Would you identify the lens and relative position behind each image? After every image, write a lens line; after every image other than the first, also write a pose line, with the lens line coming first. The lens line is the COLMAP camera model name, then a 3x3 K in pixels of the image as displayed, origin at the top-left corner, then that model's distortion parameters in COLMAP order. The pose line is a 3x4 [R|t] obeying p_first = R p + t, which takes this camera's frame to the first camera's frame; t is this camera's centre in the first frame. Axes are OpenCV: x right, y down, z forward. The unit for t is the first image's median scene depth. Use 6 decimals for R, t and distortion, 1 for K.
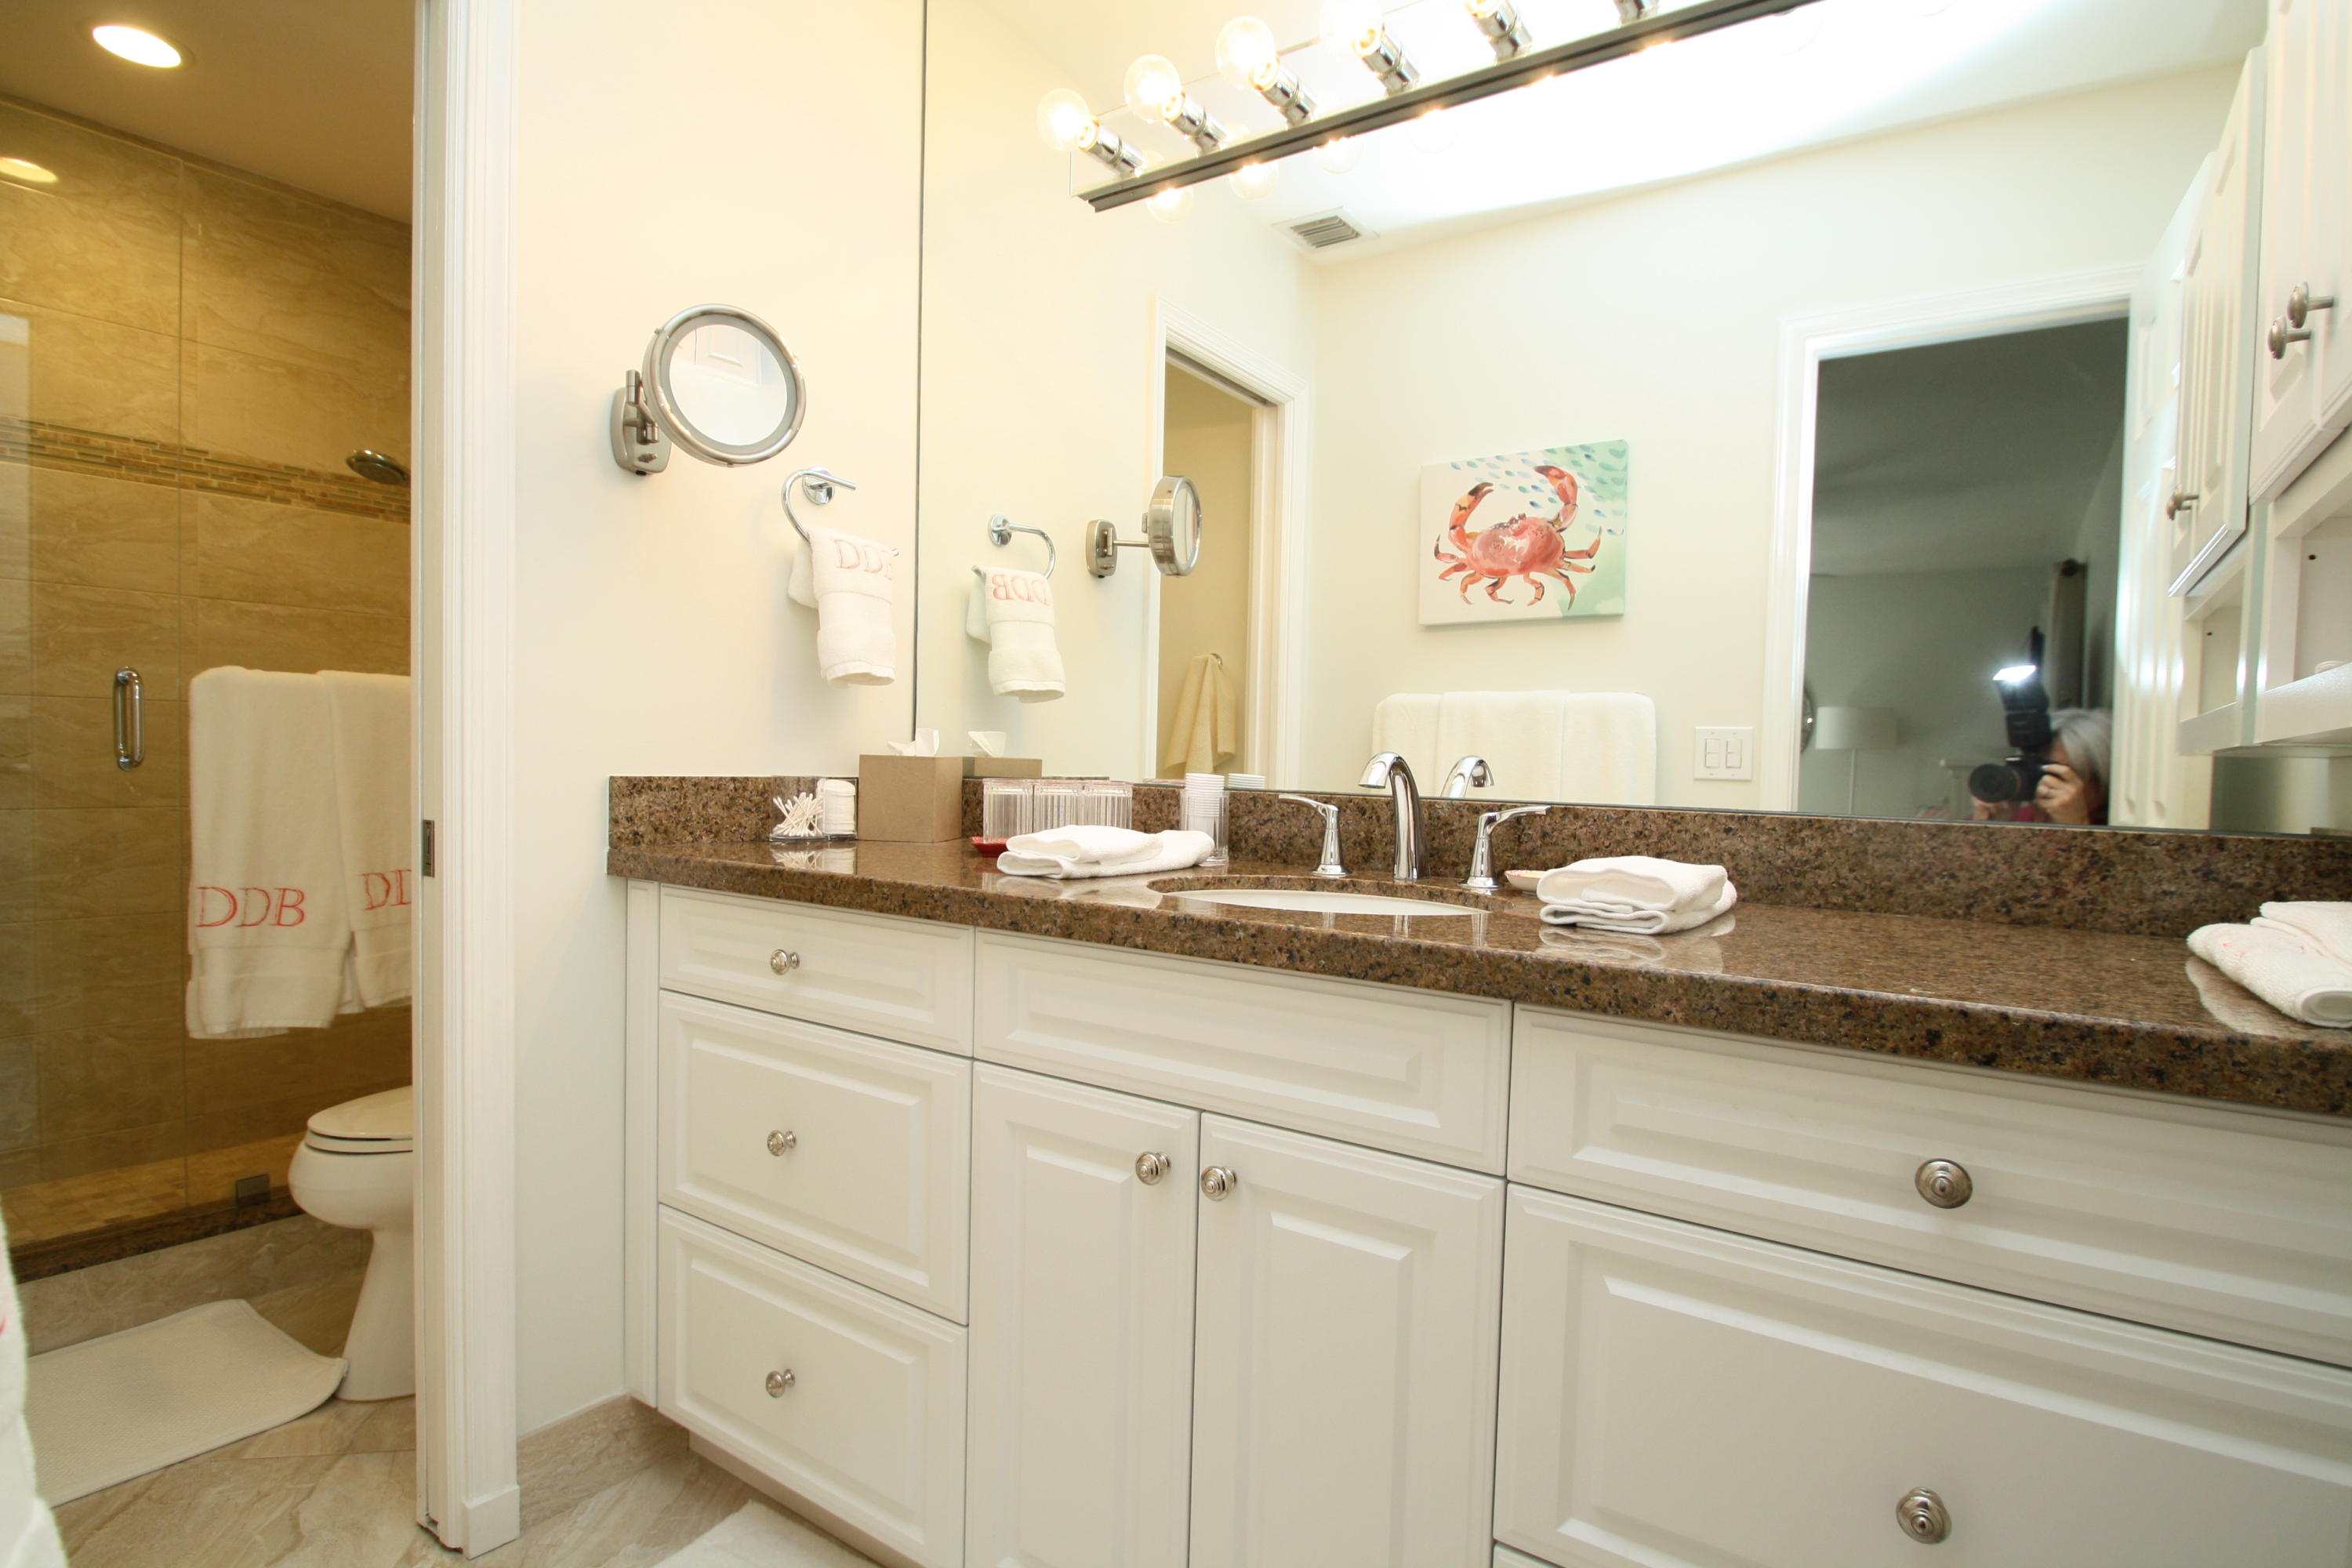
lens RADIAL K [[1208.7, 0, 1176.5], [0, 1208.7, 799.3], [0, 0, 1]] dist [-0.007839, -0.010554]
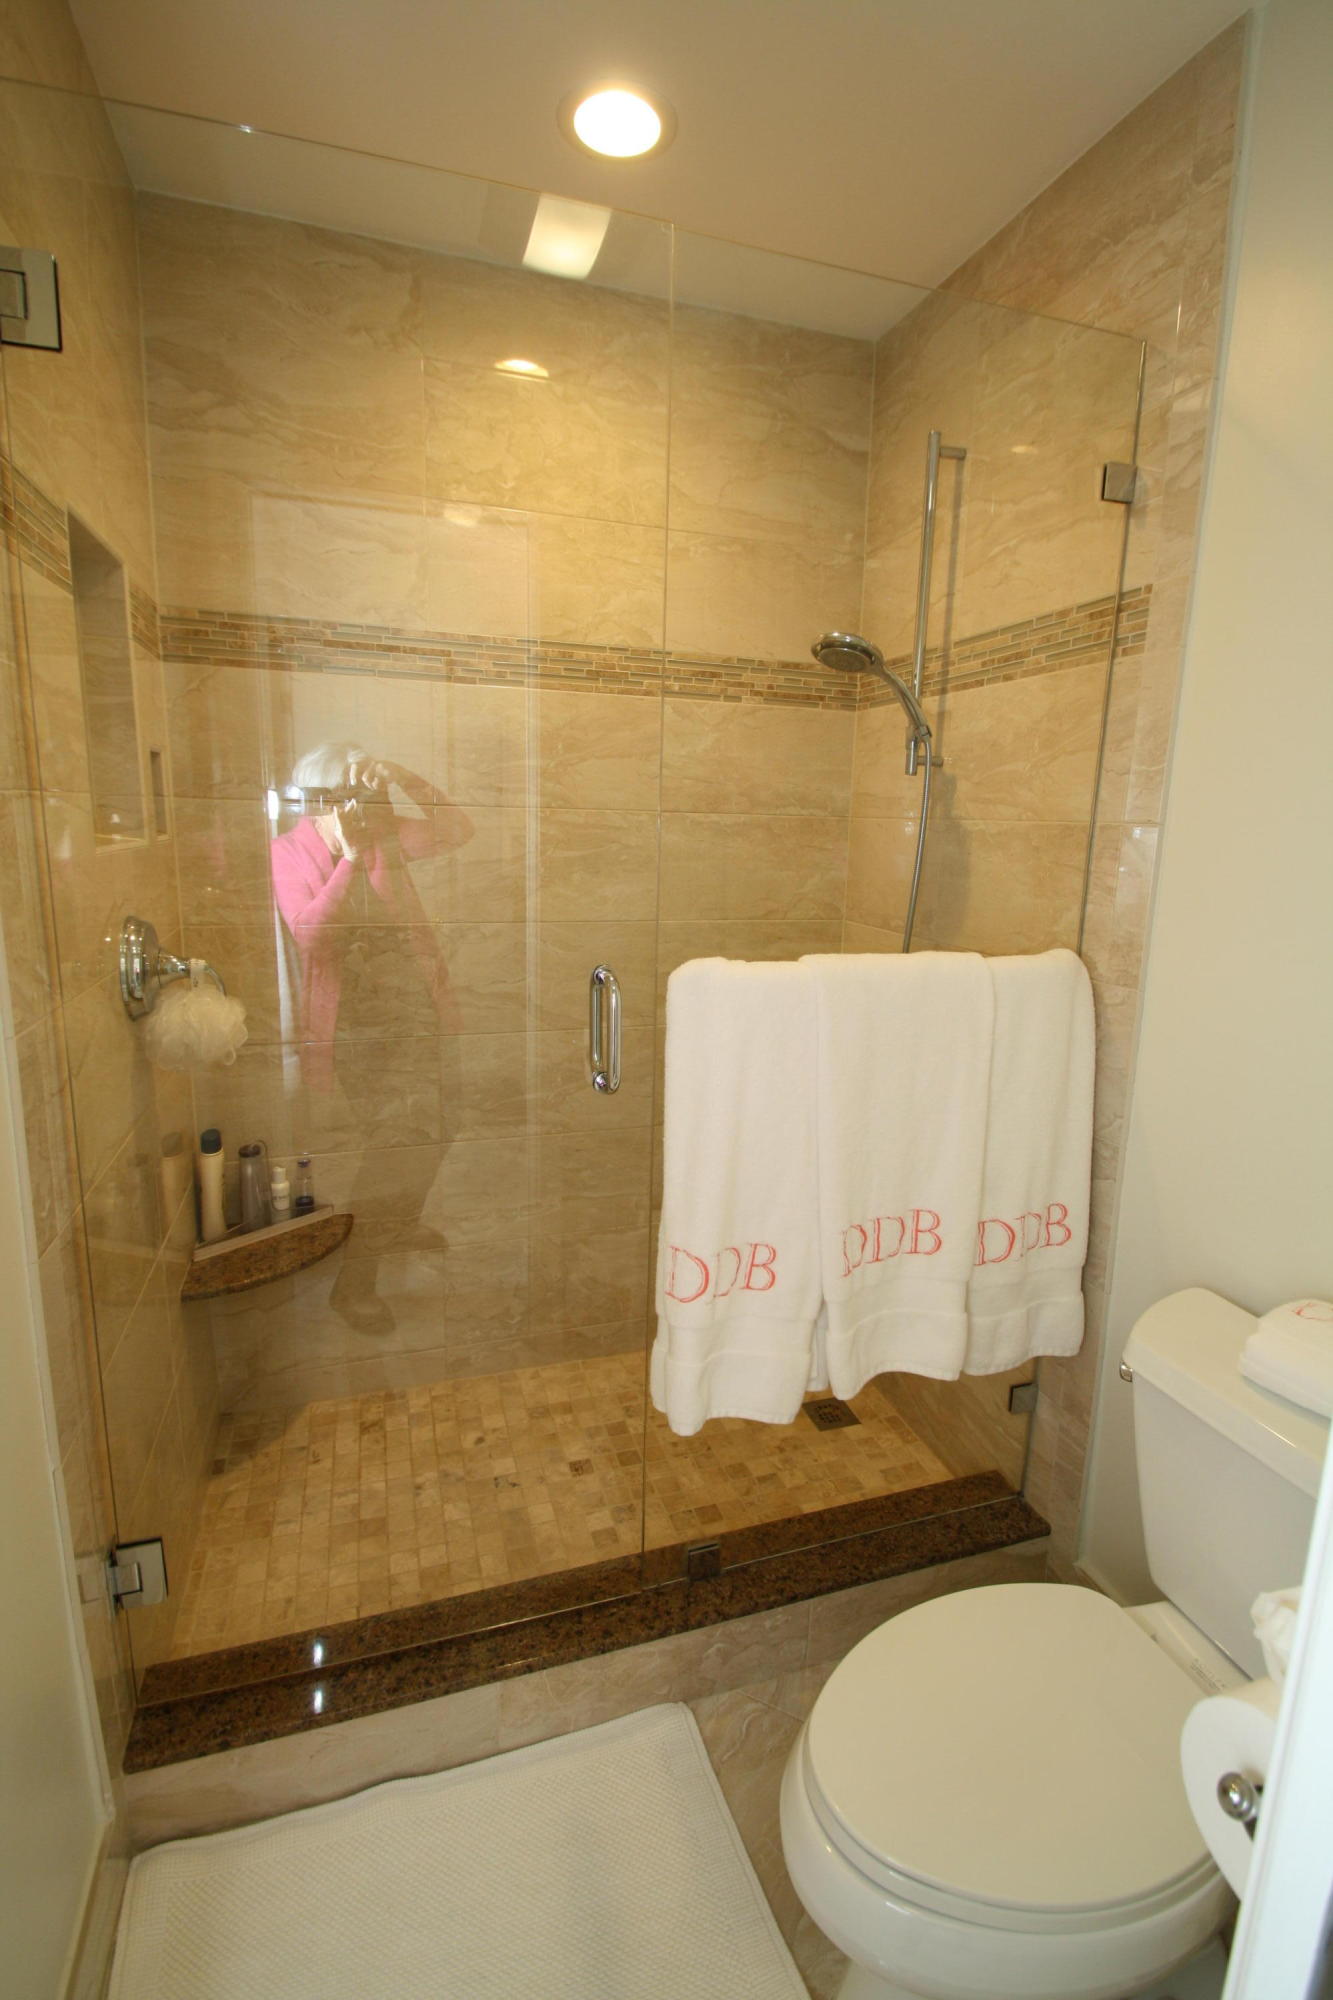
lens RADIAL K [[931.9, 0, 666.5], [0, 931.9, 1000.0], [0, 0, 1]] dist [0.013772, -0.016595]
pose [[0.798350, 0.115580, -0.590998, -0.407883], [-0.031102, 0.988012, 0.151209, -0.153864], [0.601390, -0.102336, 0.792374, 0.454839]]
